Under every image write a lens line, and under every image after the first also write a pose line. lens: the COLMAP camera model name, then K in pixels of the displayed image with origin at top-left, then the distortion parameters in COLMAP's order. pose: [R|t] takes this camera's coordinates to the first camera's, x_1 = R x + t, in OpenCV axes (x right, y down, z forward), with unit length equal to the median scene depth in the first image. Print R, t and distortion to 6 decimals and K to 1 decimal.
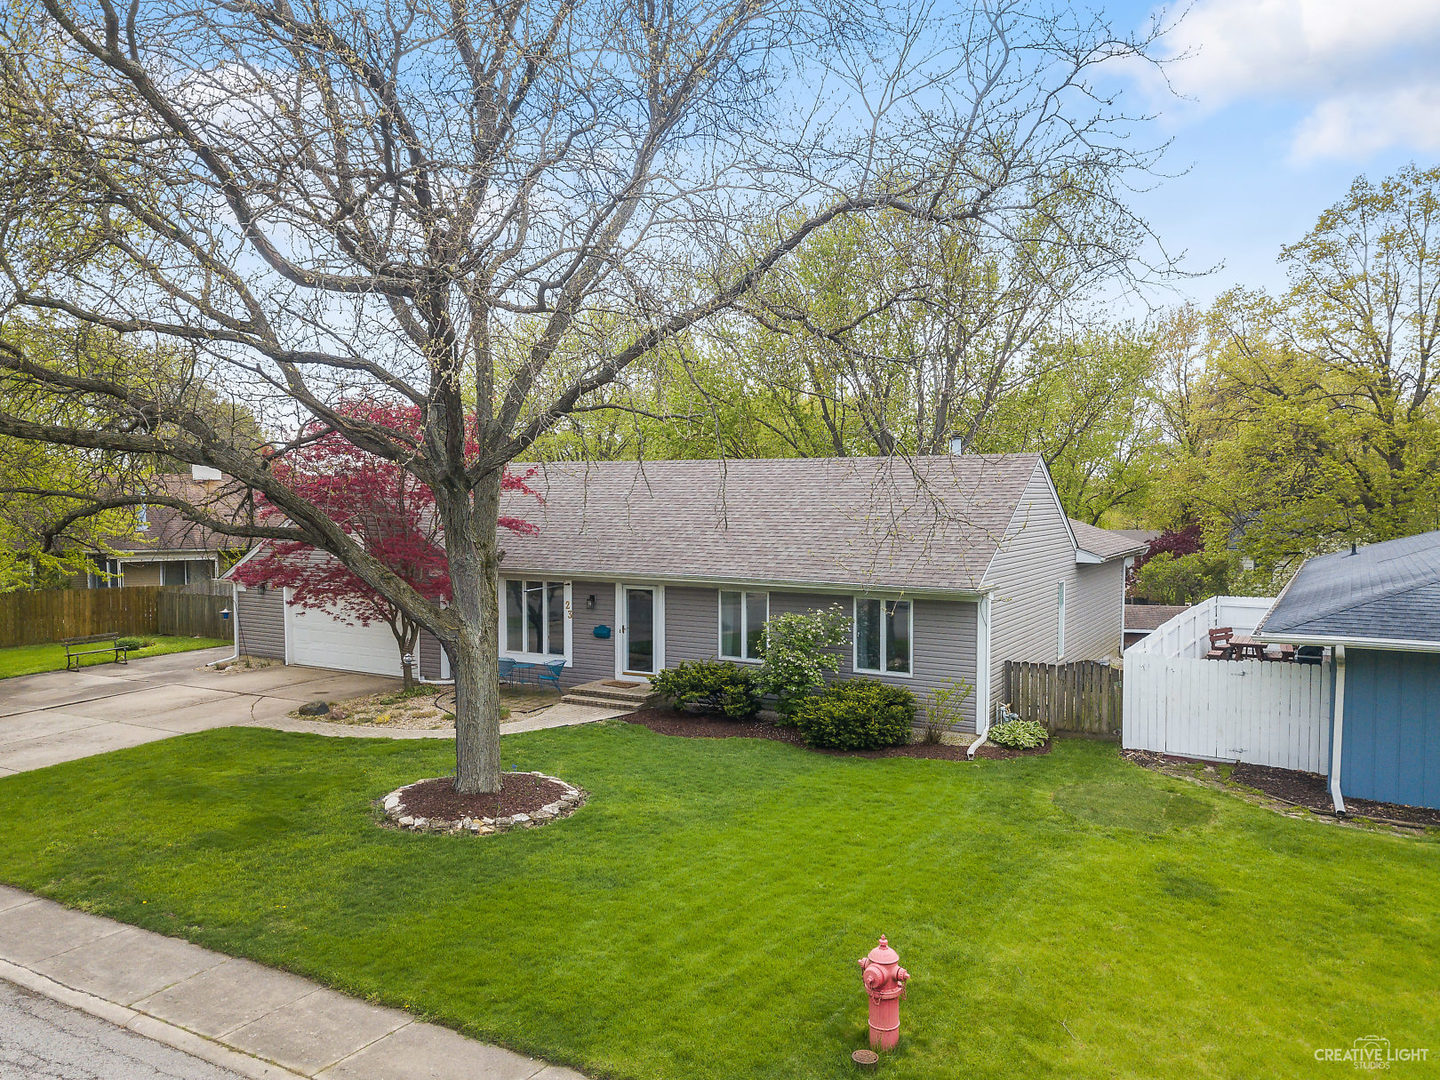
lens RADIAL K [[1109.9, 0, 697.9], [0, 1109.9, 536.2], [0, 0, 1]] dist [0.059375, -0.043426]
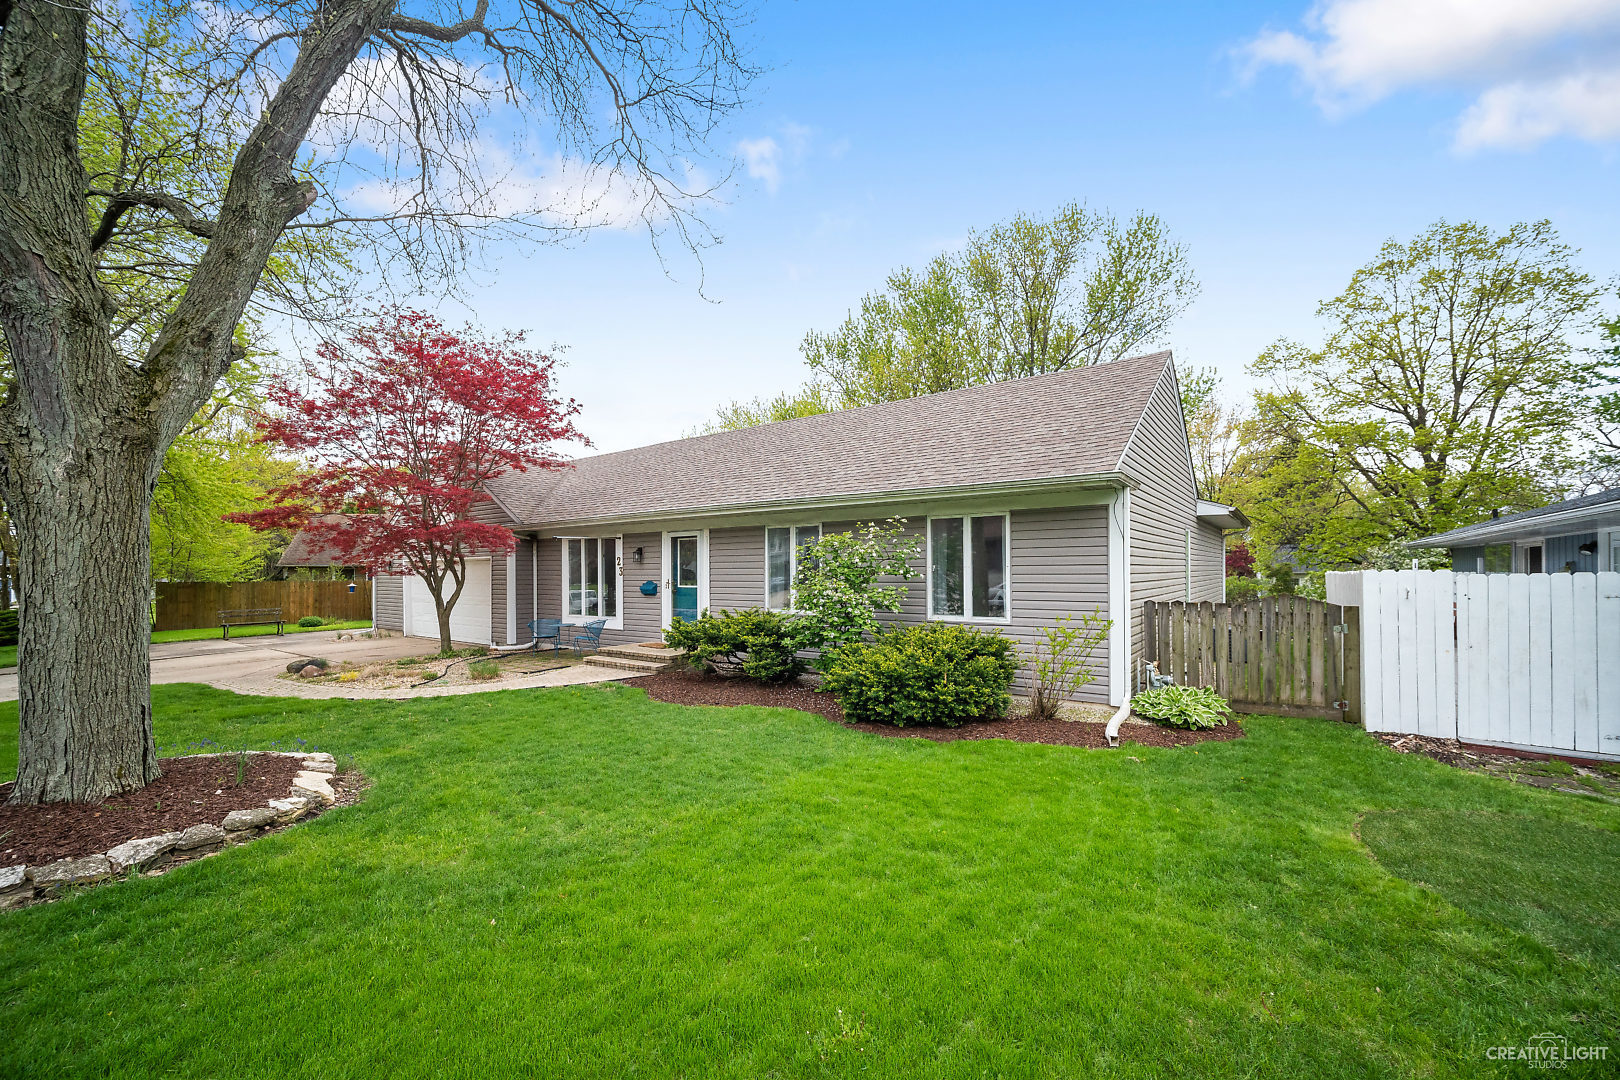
lens RADIAL K [[660.8, 0, 809.6], [0, 660.8, 570.3], [0, 0, 1]] dist [0.002775, 0.000300]
pose [[0.995532, -0.002591, -0.094389, 0.113687], [-0.001478, 0.999074, -0.043009, 0.118349], [0.094413, 0.042956, 0.994606, 0.611082]]
